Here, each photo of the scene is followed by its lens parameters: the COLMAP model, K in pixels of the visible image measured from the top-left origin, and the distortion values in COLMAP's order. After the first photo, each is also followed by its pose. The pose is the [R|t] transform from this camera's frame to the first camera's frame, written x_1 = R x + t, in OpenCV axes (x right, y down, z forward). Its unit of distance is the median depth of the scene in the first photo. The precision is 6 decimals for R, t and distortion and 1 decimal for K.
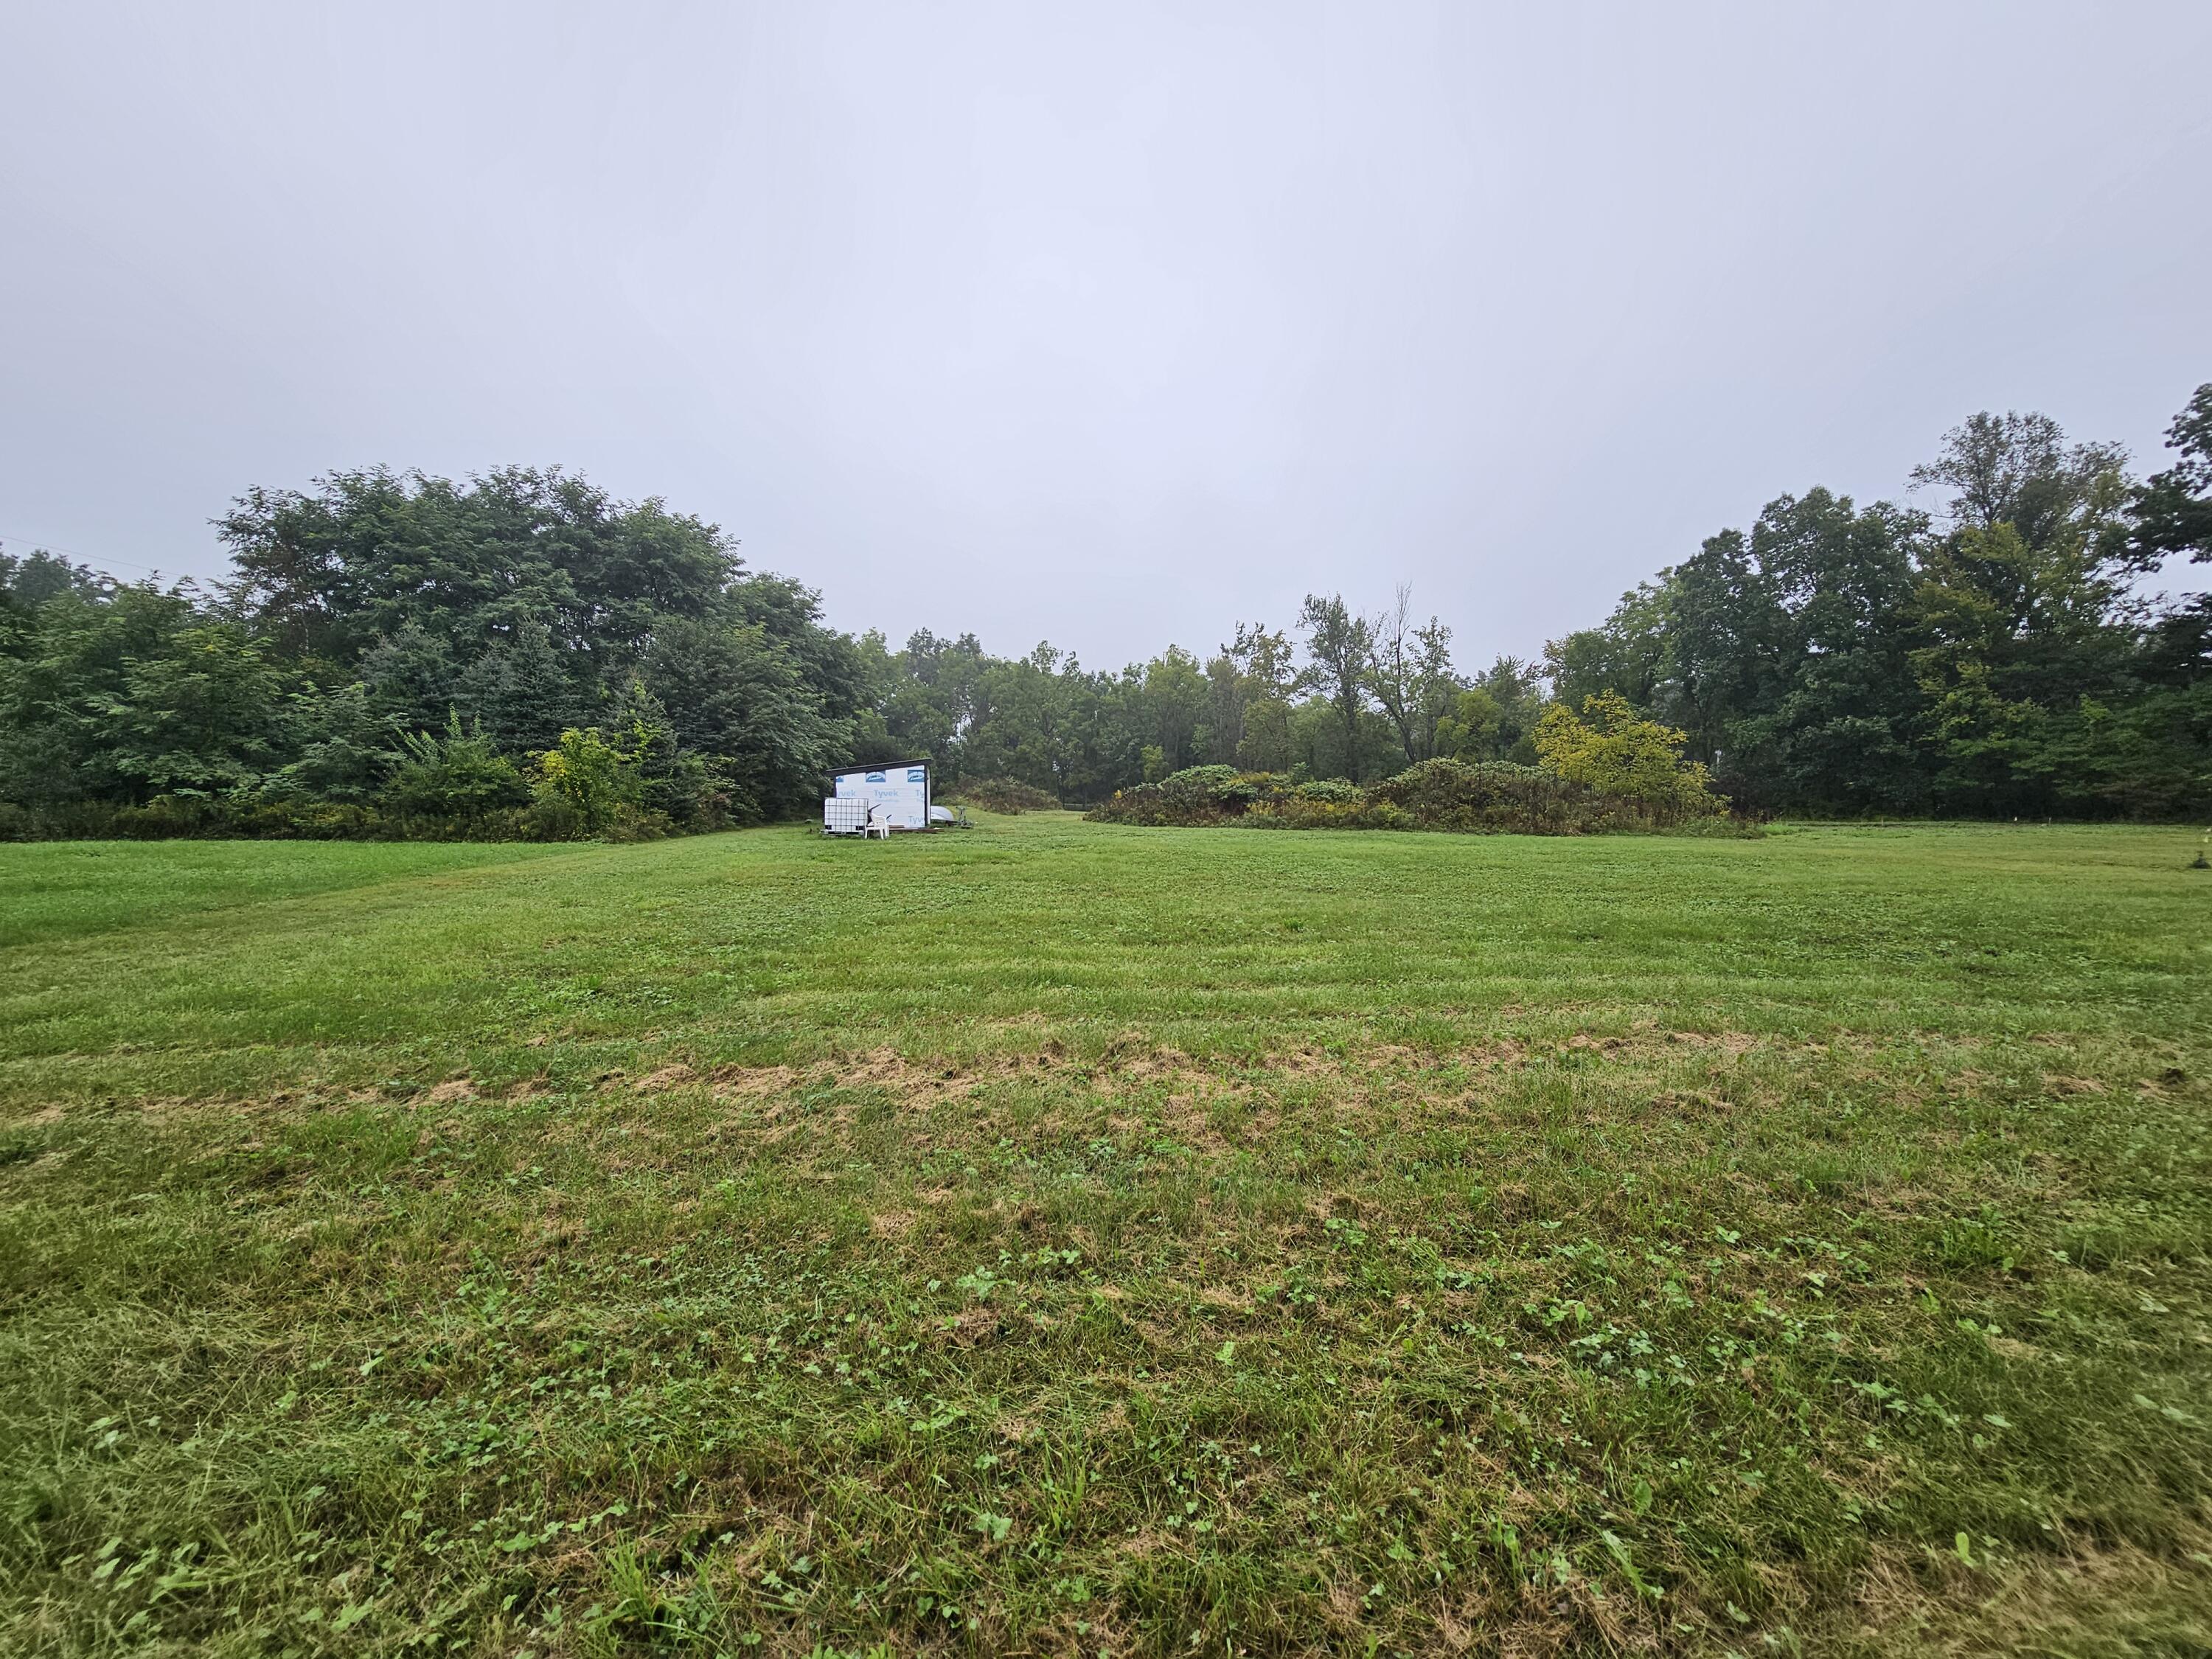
lens RADIAL K [[905.5, 0, 1109.9], [0, 905.5, 817.3], [0, 0, 1]] dist [-0.004998, 0.002317]
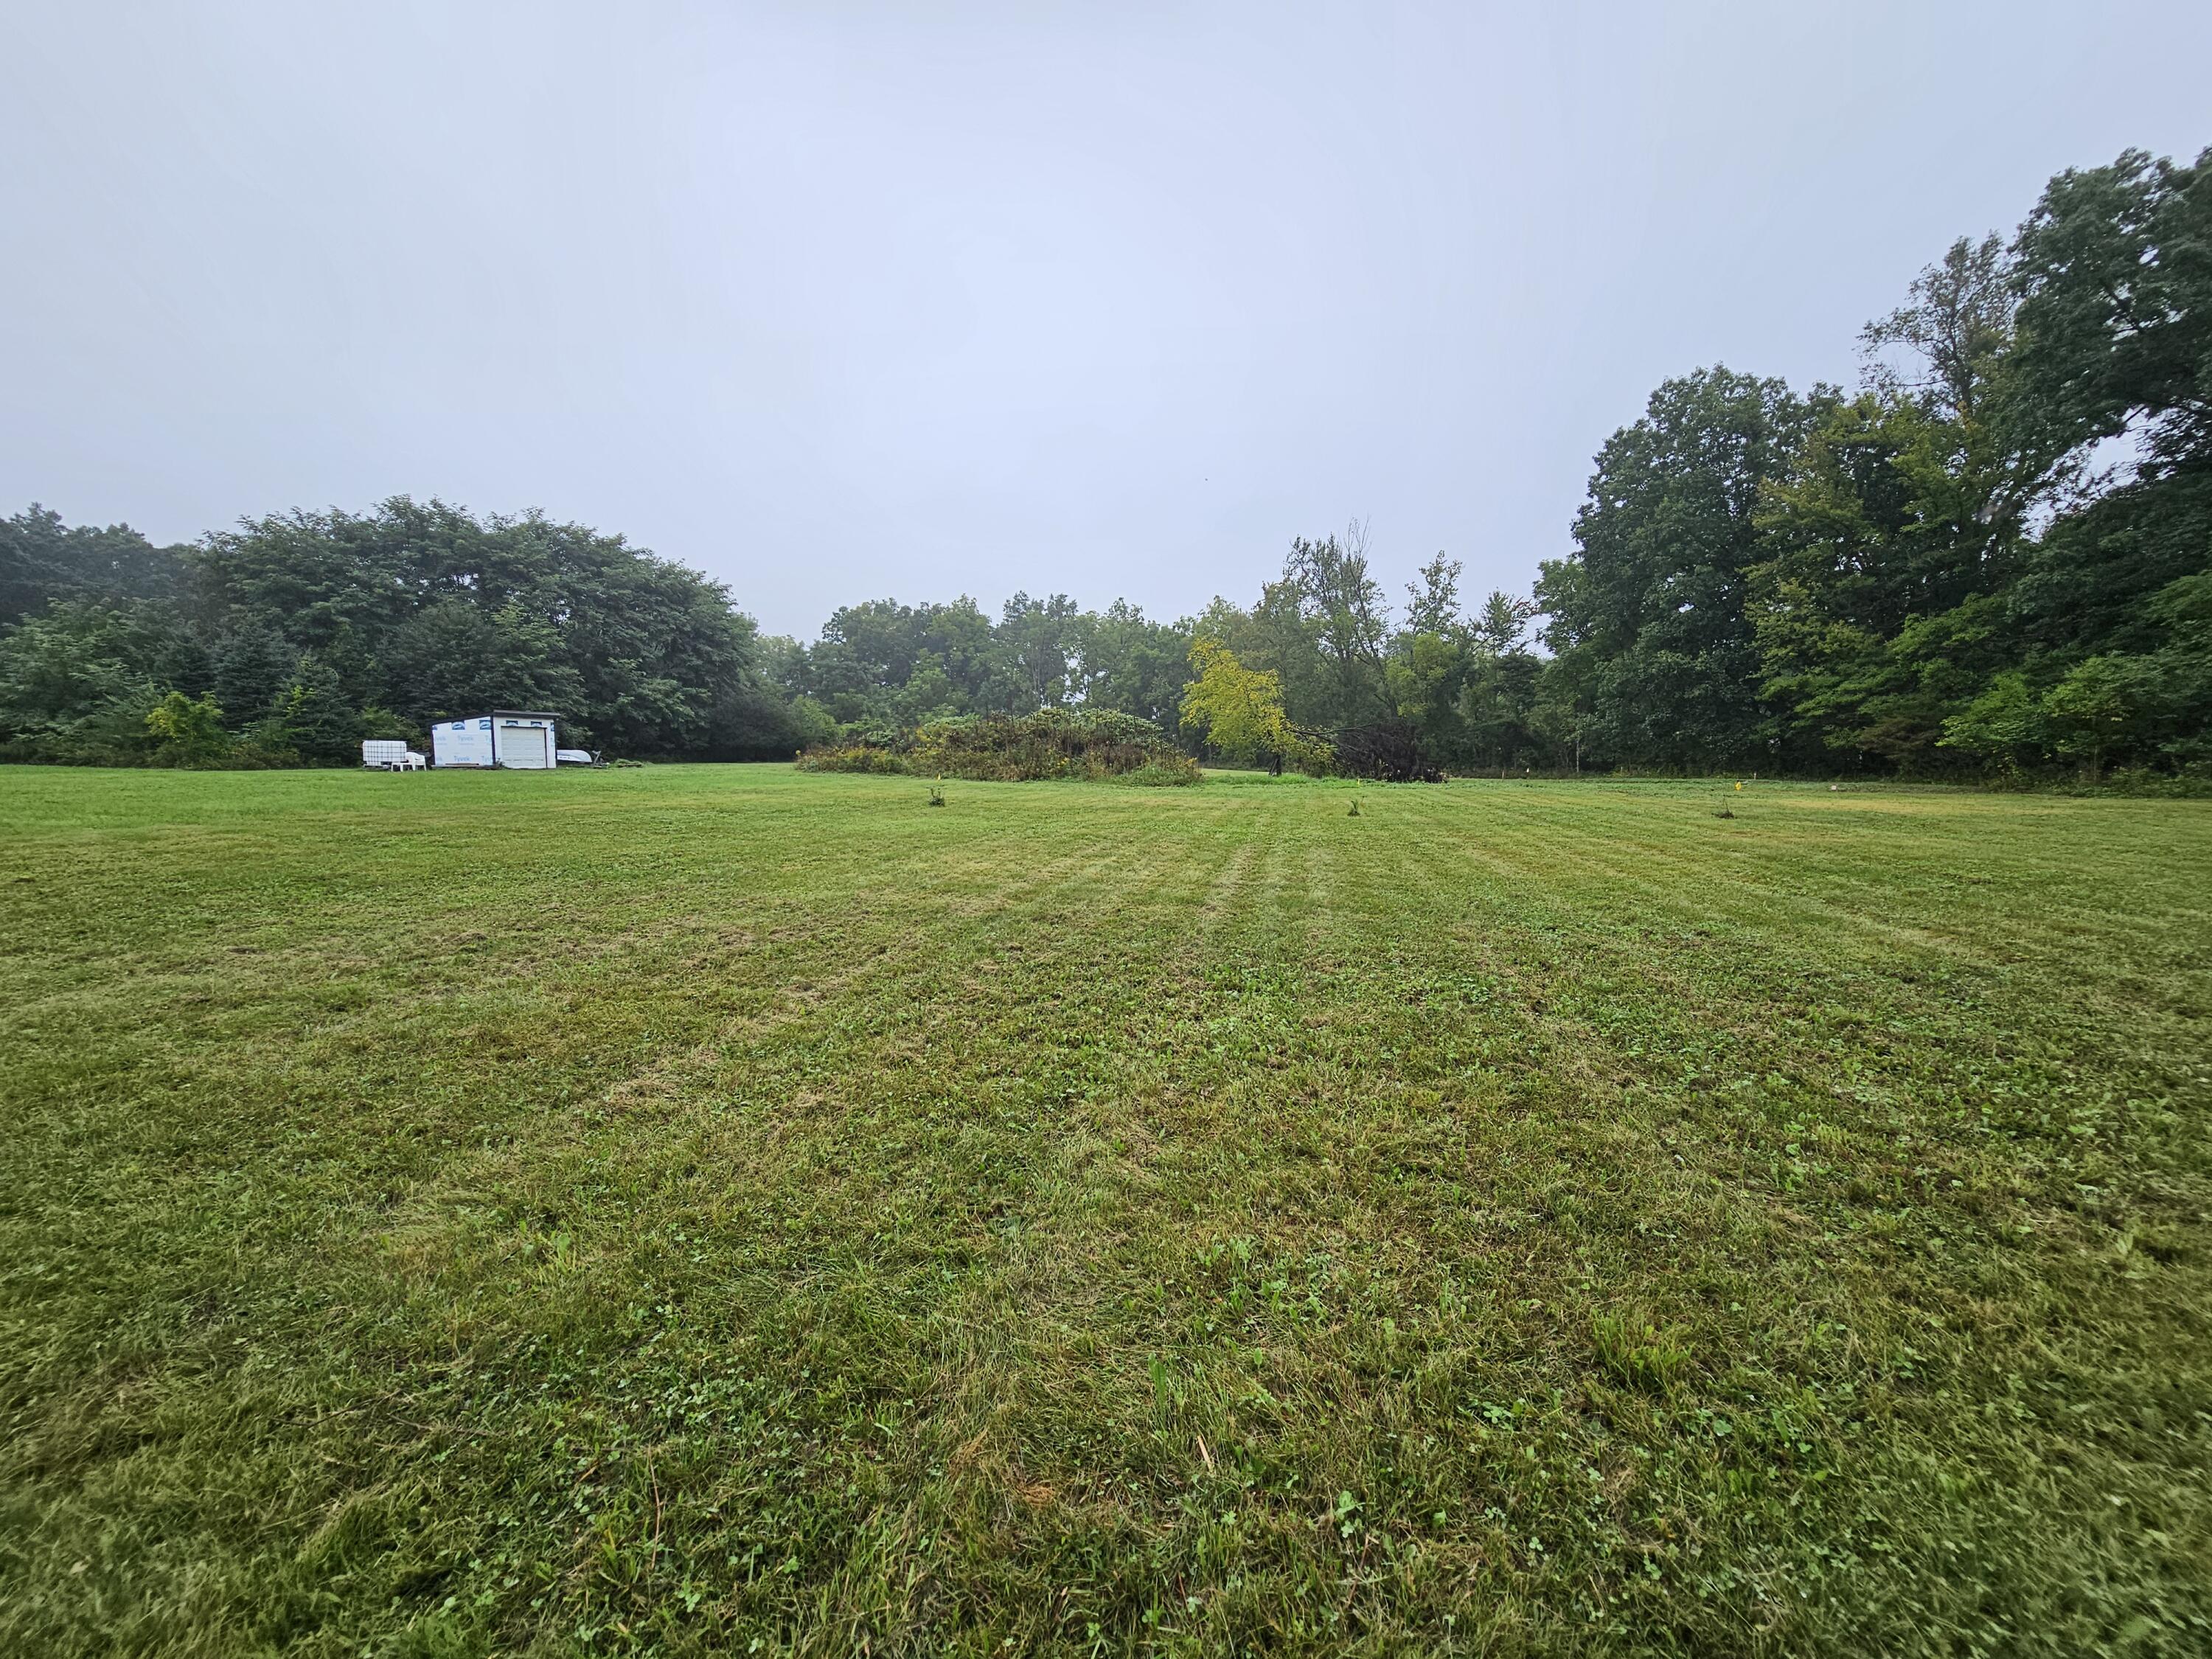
lens RADIAL K [[905.5, 0, 1122.7], [0, 905.5, 825.5], [0, 0, 1]] dist [-0.004998, 0.002317]
pose [[0.947792, 0.030102, -0.317465, 1.873461], [-0.012093, 0.998211, 0.058546, 0.018844], [0.318660, -0.051651, 0.946461, 0.132005]]
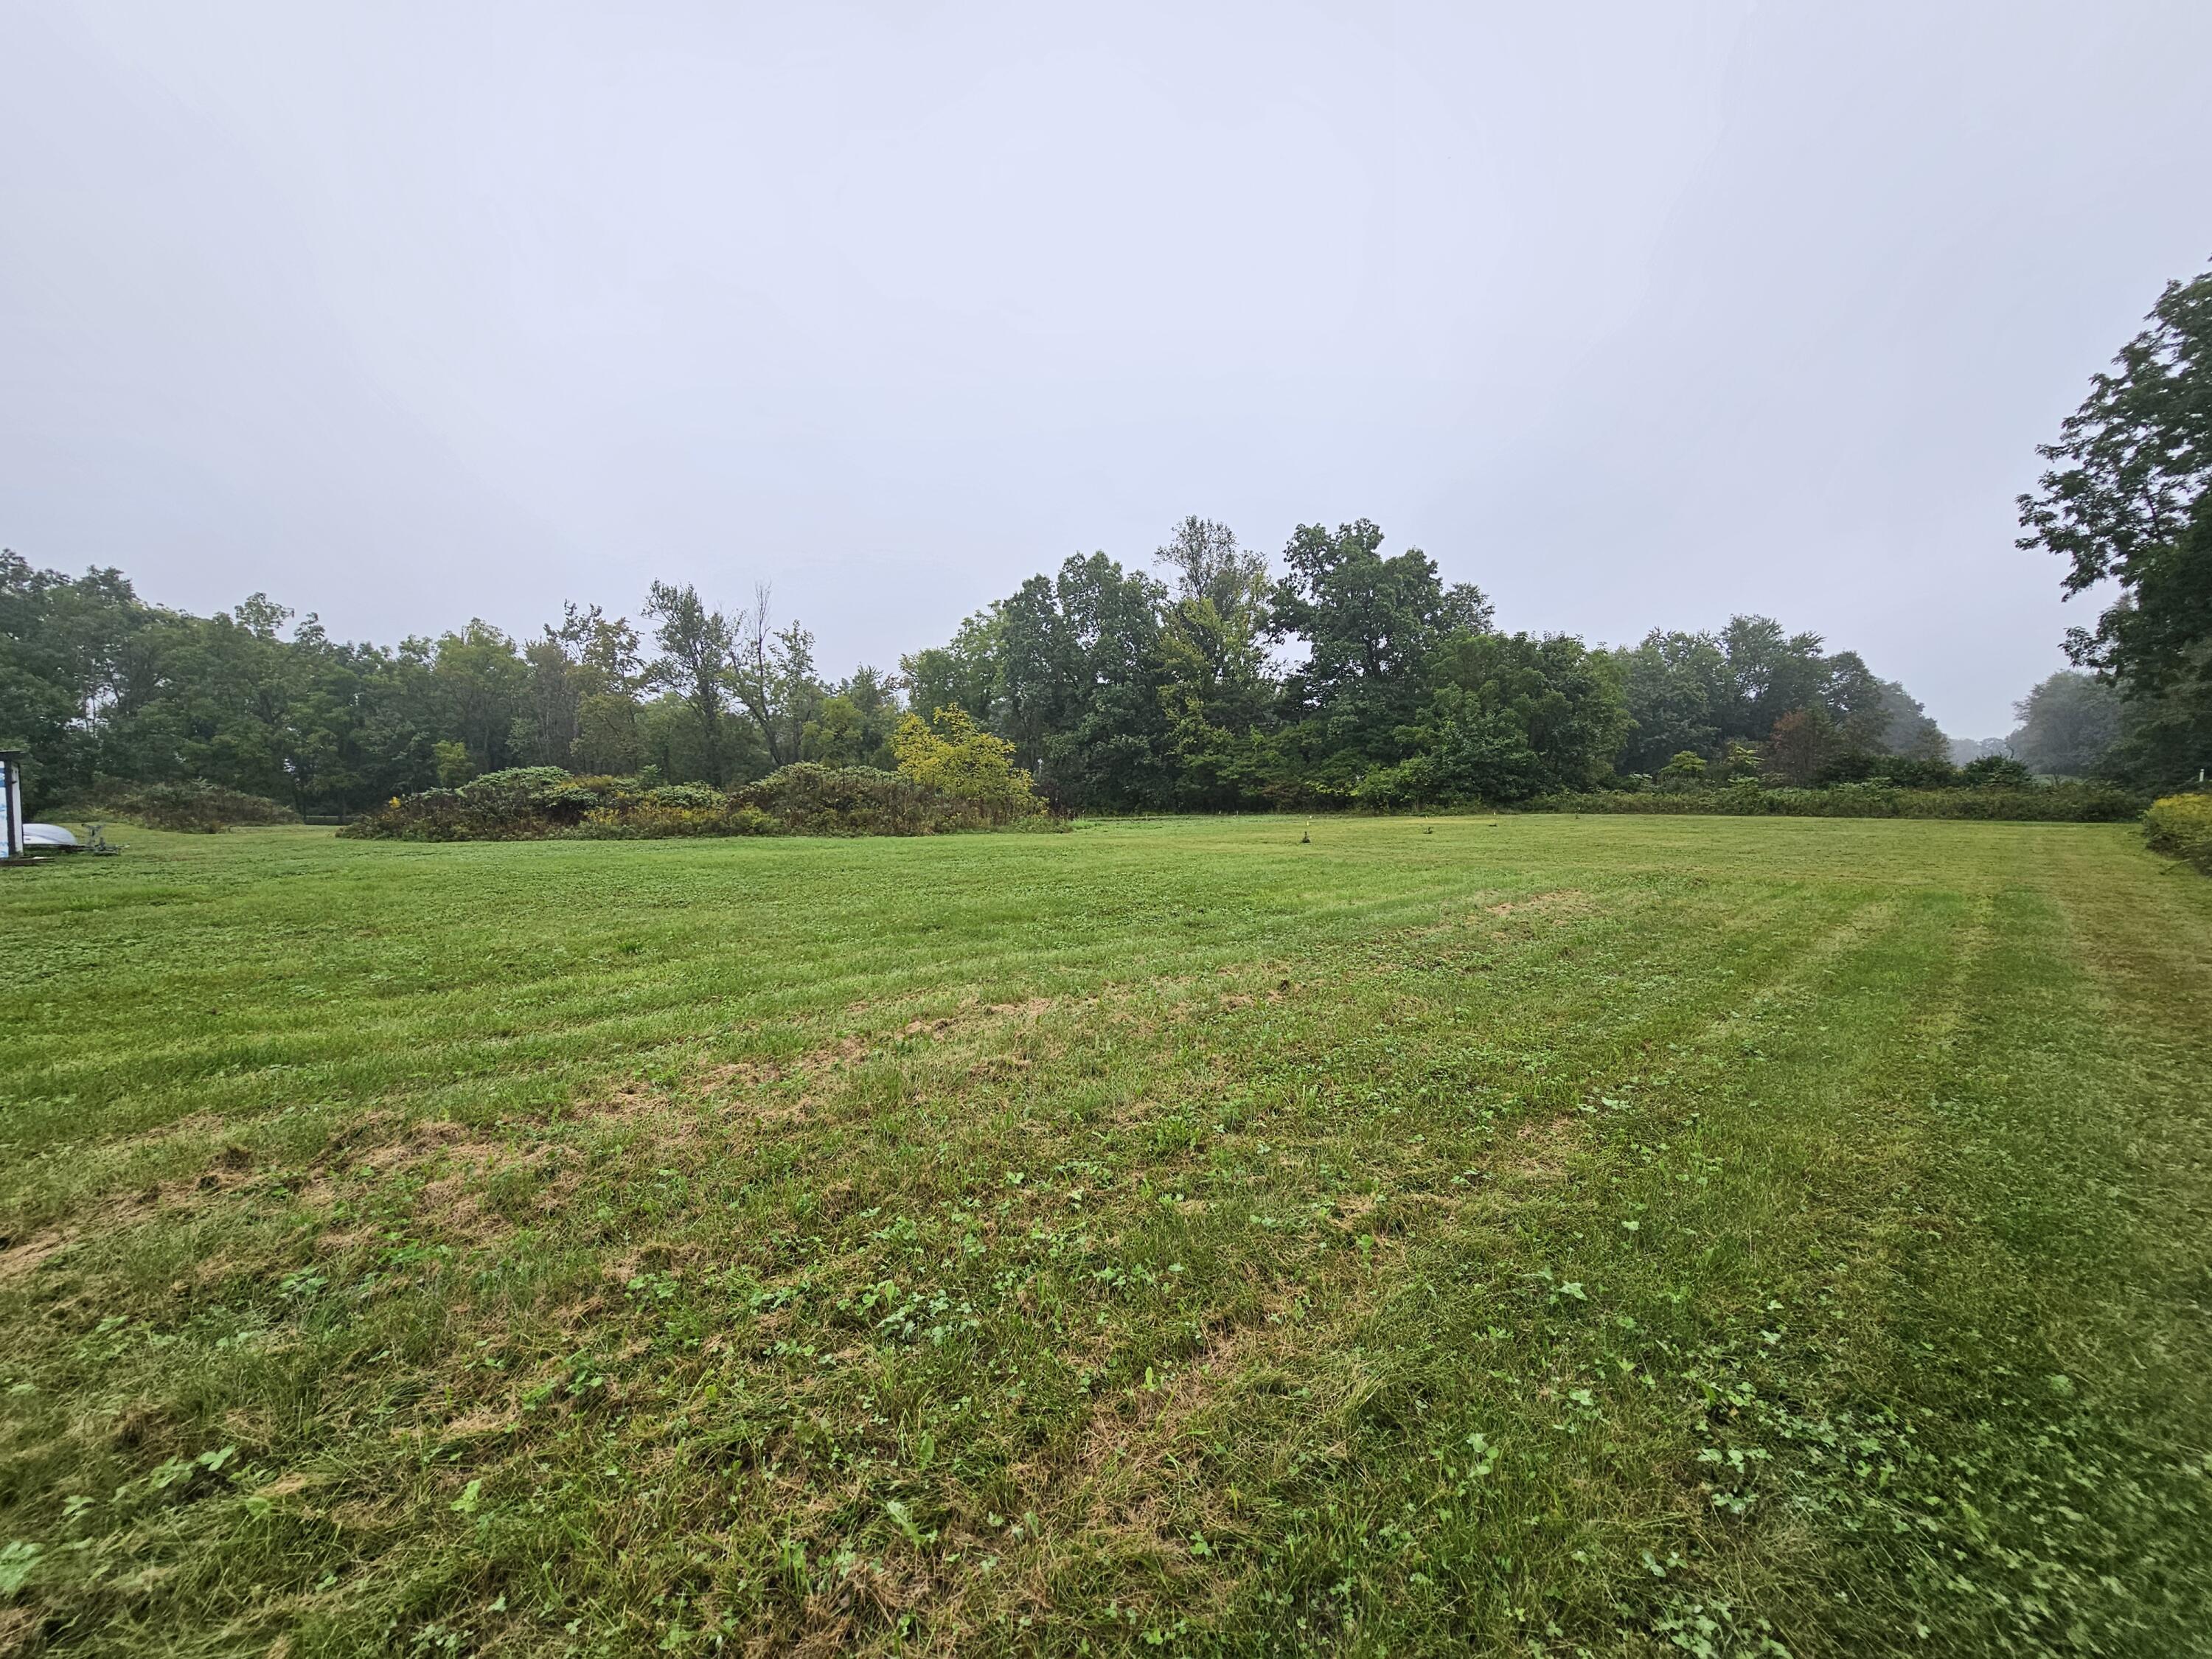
lens RADIAL K [[905.5, 0, 1118.2], [0, 905.5, 824.5], [0, 0, 1]] dist [-0.004998, 0.002317]
pose [[0.783289, -0.026775, 0.621081, 0.045141], [0.024652, 0.999624, 0.012003, -0.001074], [-0.621169, 0.005910, 0.783655, 0.002567]]
